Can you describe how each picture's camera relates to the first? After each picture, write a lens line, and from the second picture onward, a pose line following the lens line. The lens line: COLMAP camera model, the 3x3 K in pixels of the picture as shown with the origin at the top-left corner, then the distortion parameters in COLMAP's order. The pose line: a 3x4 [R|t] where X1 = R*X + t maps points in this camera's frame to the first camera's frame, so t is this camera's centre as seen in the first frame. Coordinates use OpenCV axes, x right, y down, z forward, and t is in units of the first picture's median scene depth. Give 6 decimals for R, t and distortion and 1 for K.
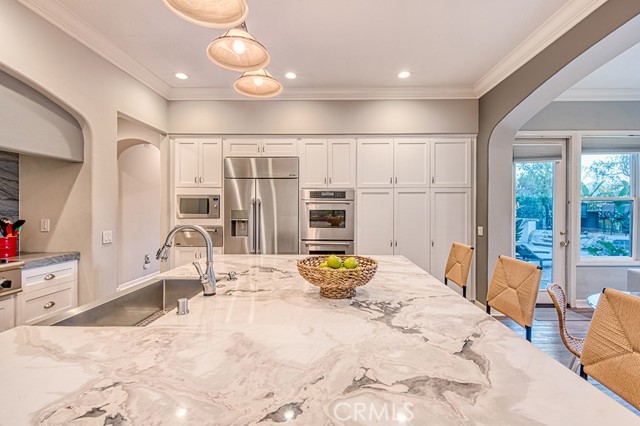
lens RADIAL K [[289.1, 0, 322.6], [0, 289.1, 210.6], [0, 0, 1]] dist [0.004077, 0.000131]
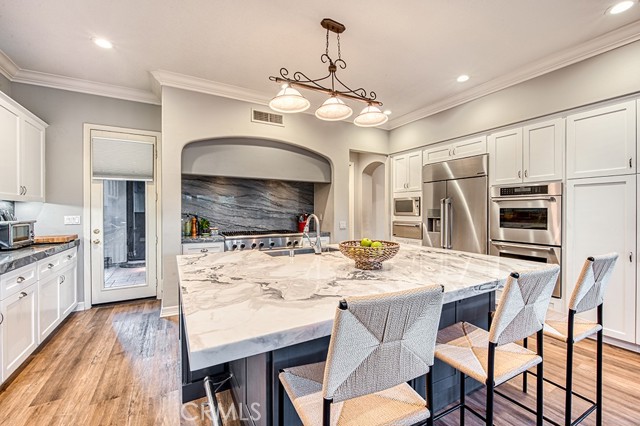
lens RADIAL K [[271.0, 0, 319.9], [0, 271.0, 212.8], [0, 0, 1]] dist [-0.021915, 0.000884]
pose [[0.489211, 0.003202, -0.872160, 0.427940], [-0.003662, 0.999992, 0.001618, 0.012481], [0.872158, 0.002402, 0.489219, 0.075938]]
